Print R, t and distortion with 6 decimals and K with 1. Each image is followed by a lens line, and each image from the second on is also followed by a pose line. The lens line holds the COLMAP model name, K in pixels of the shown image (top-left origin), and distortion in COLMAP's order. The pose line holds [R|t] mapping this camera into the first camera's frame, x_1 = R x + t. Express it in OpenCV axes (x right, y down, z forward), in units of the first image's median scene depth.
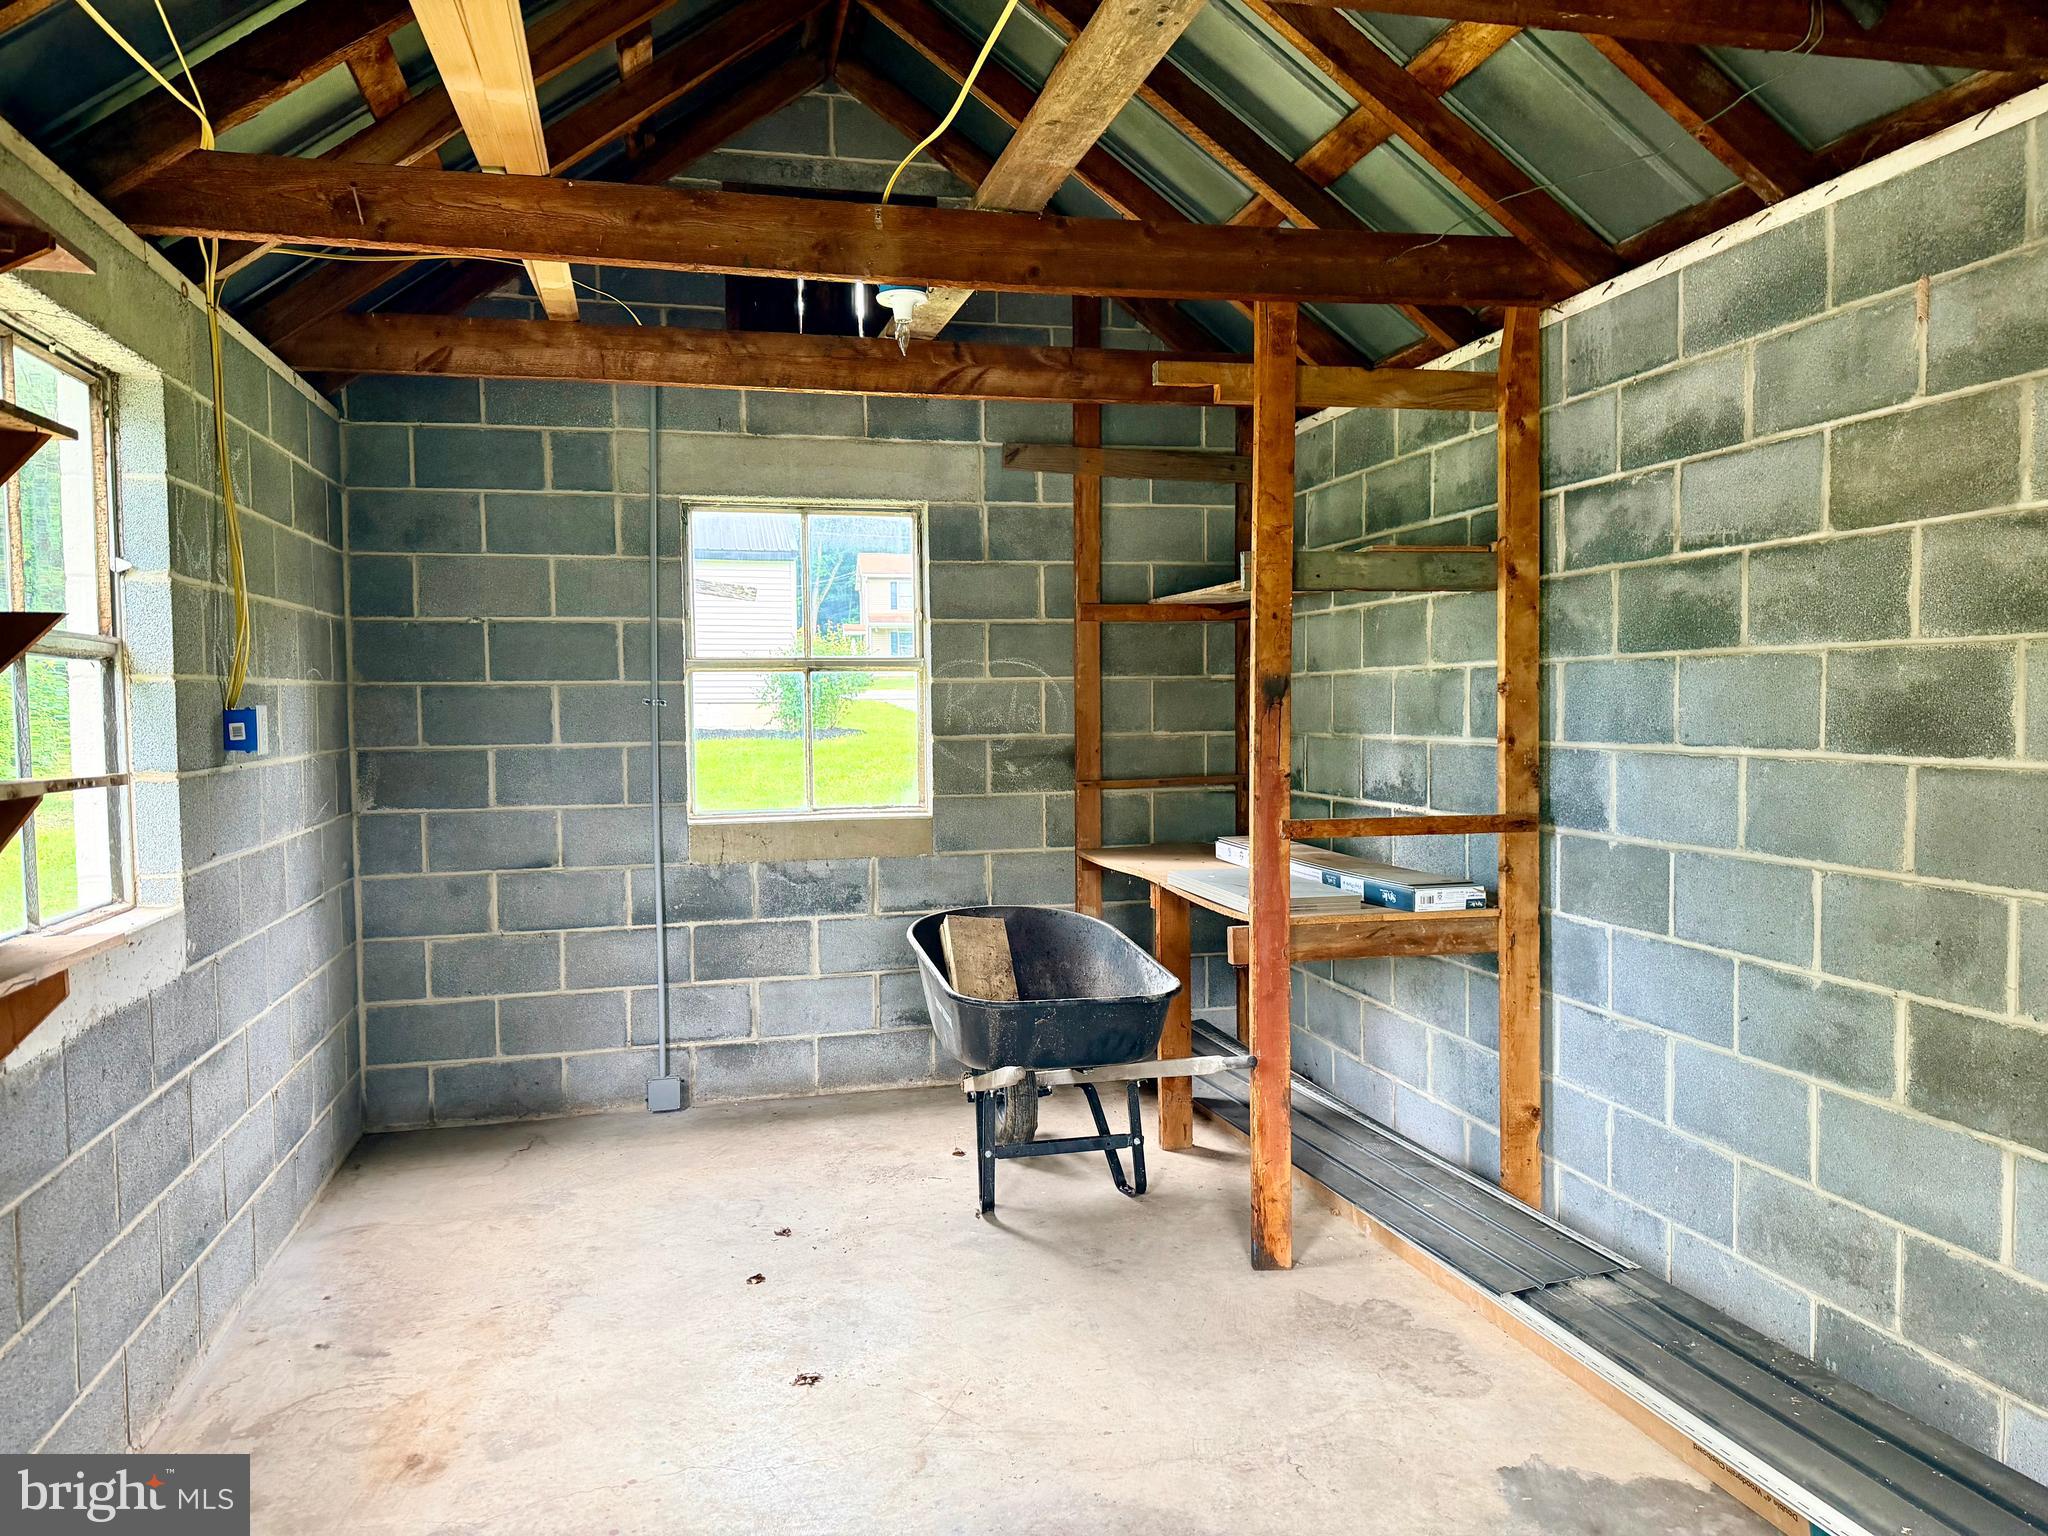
lens RADIAL K [[1476.1, 0, 1024.0], [0, 1476.1, 768.0], [0, 0, 1]] dist [0.079729, -0.089159]
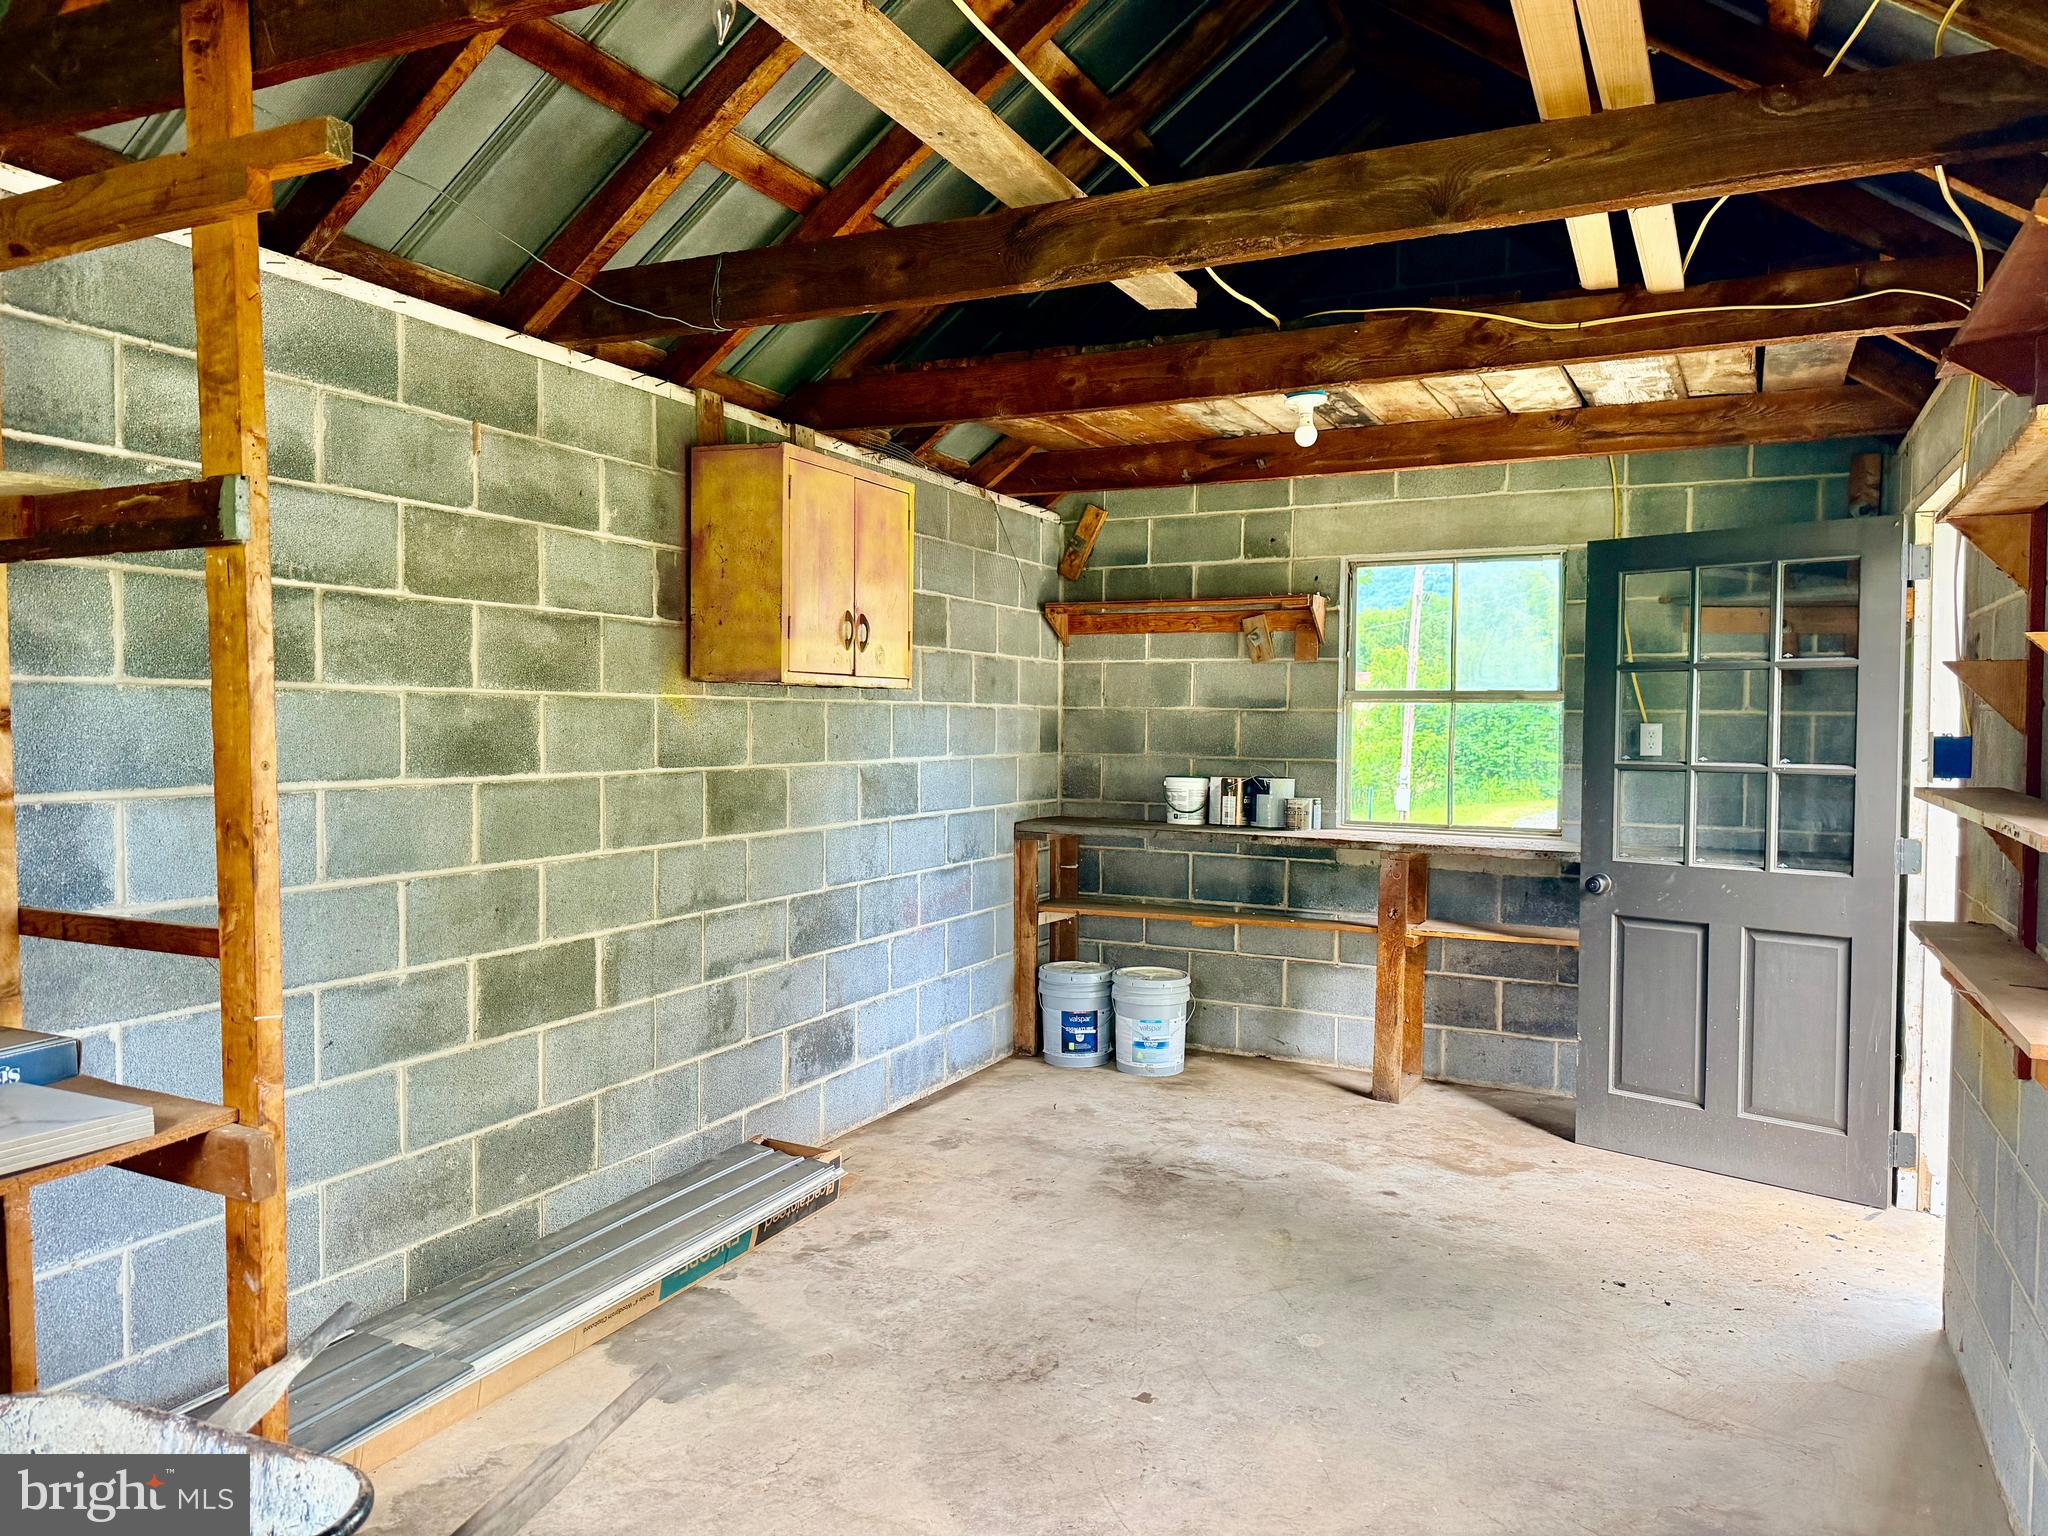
lens RADIAL K [[1476.1, 0, 1024.0], [0, 1476.1, 768.0], [0, 0, 1]] dist [0.079729, -0.089159]
pose [[-0.782055, -0.014731, 0.623036, -0.589015], [0.030387, 0.997630, 0.061730, -0.078905], [-0.622468, 0.067209, -0.779754, 1.657274]]
